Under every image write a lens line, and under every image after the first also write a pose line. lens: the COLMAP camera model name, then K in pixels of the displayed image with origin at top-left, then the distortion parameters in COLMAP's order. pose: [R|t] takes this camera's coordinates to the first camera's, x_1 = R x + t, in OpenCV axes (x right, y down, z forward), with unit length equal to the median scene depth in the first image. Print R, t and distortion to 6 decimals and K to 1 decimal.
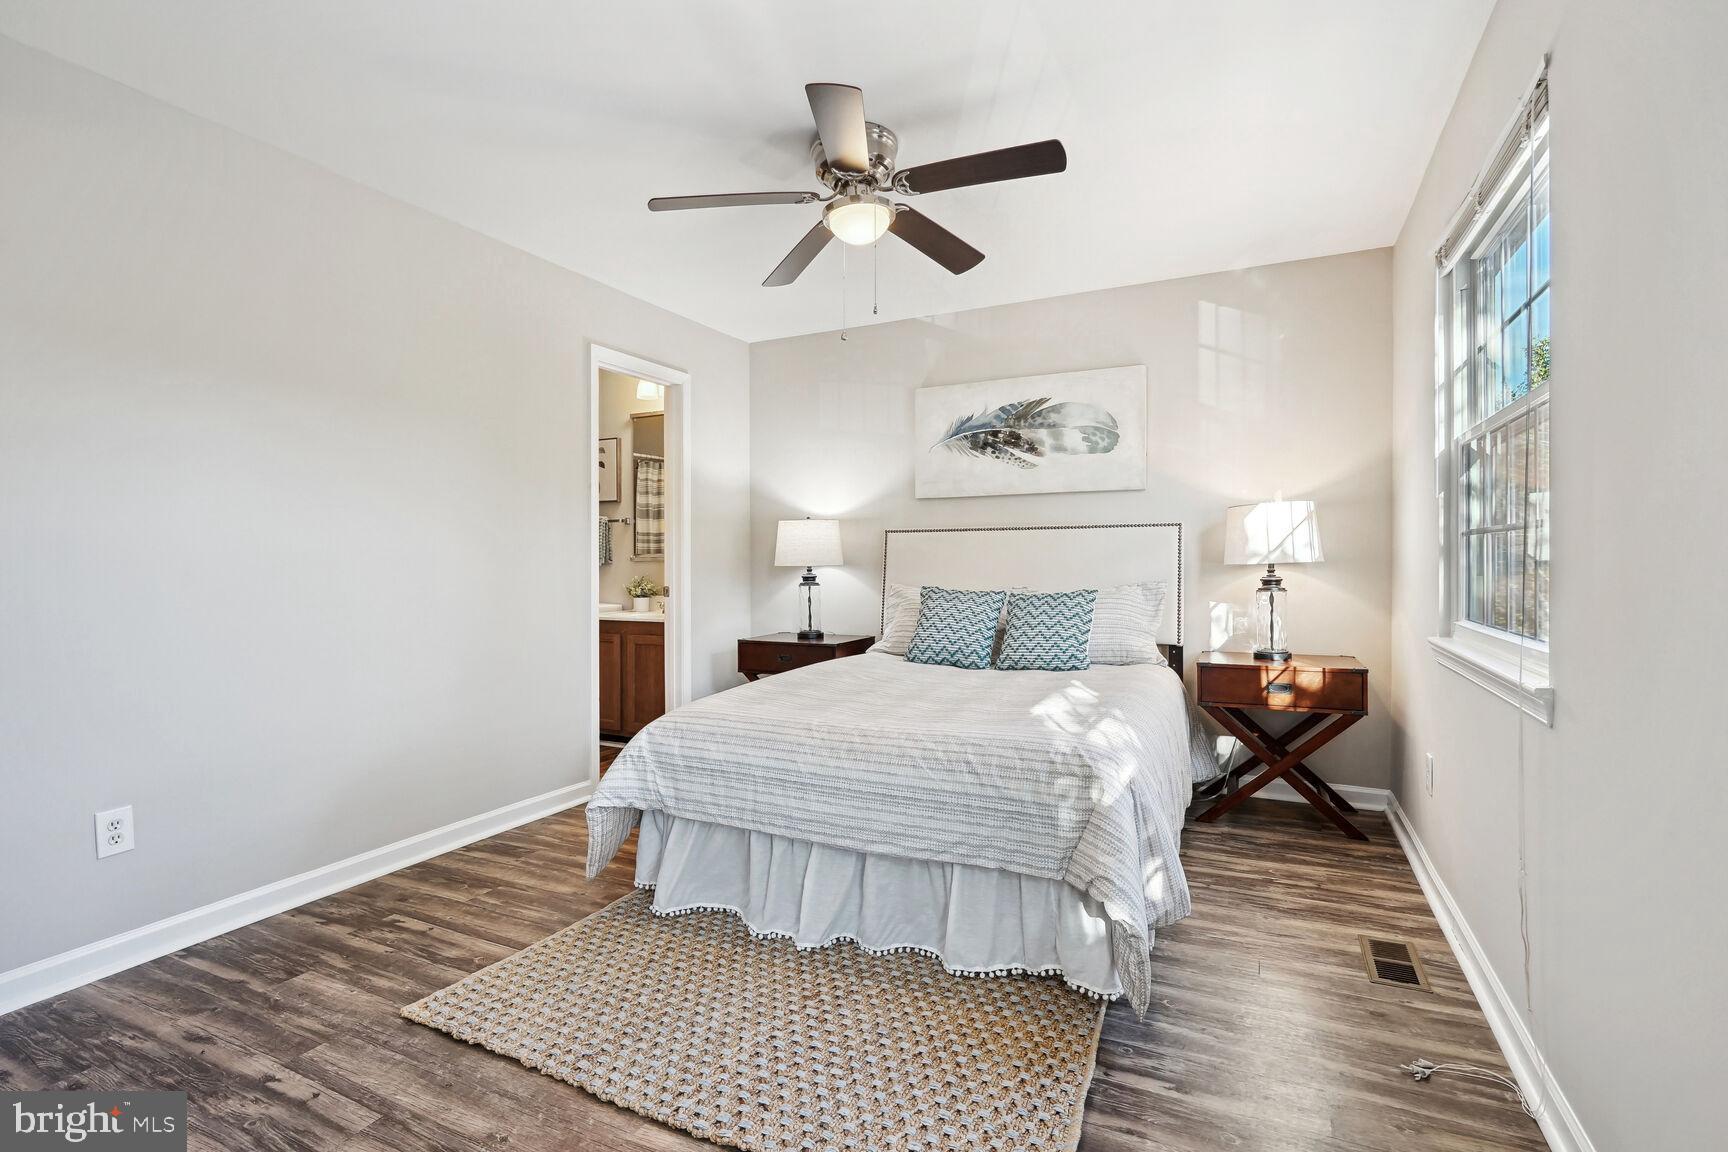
lens RADIAL K [[815.8, 0, 869.0], [0, 815.8, 572.5], [0, 0, 1]] dist [-0.007406, 0.007098]
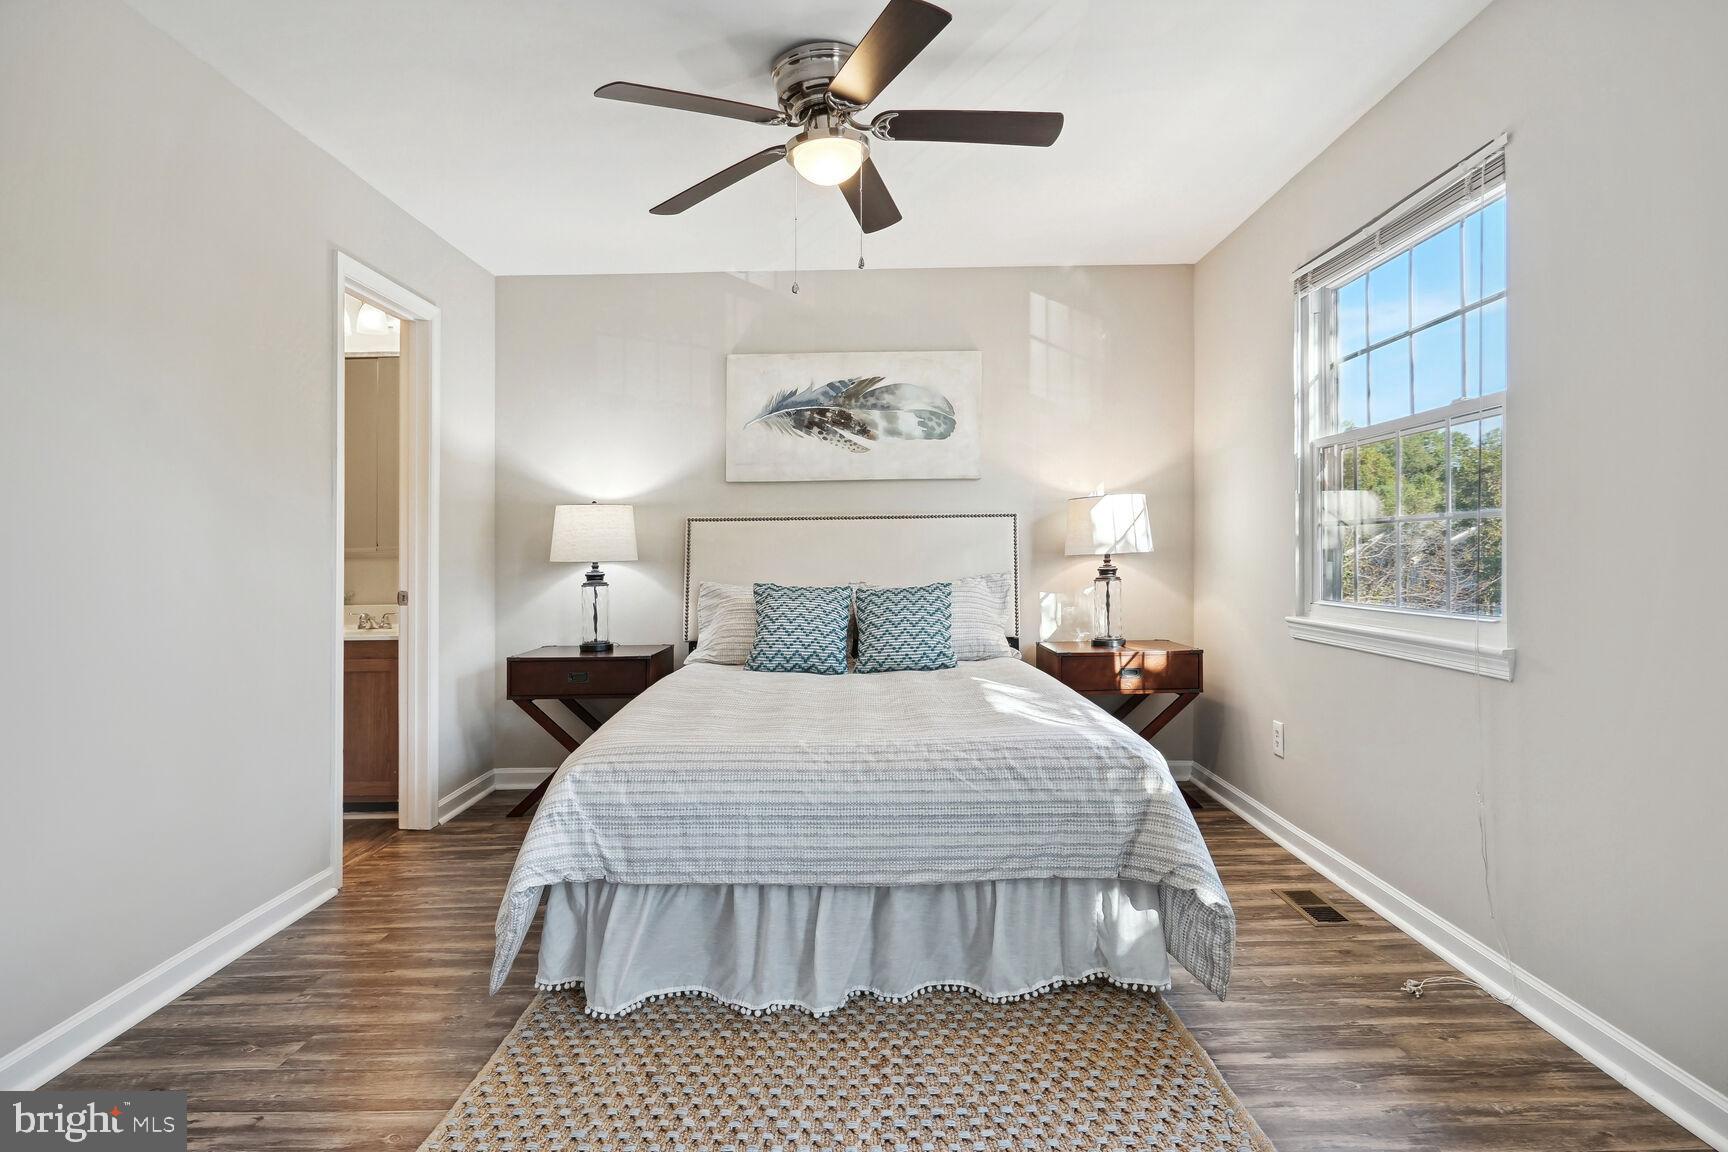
lens RADIAL K [[920.9, 0, 866.8], [0, 920.9, 561.0], [0, 0, 1]] dist [0.005093, -0.000230]
pose [[0.898672, -0.010426, 0.438497, -0.358890], [0.014689, 0.999872, -0.006332, 0.001753], [-0.438375, 0.012132, 0.898711, 0.097402]]
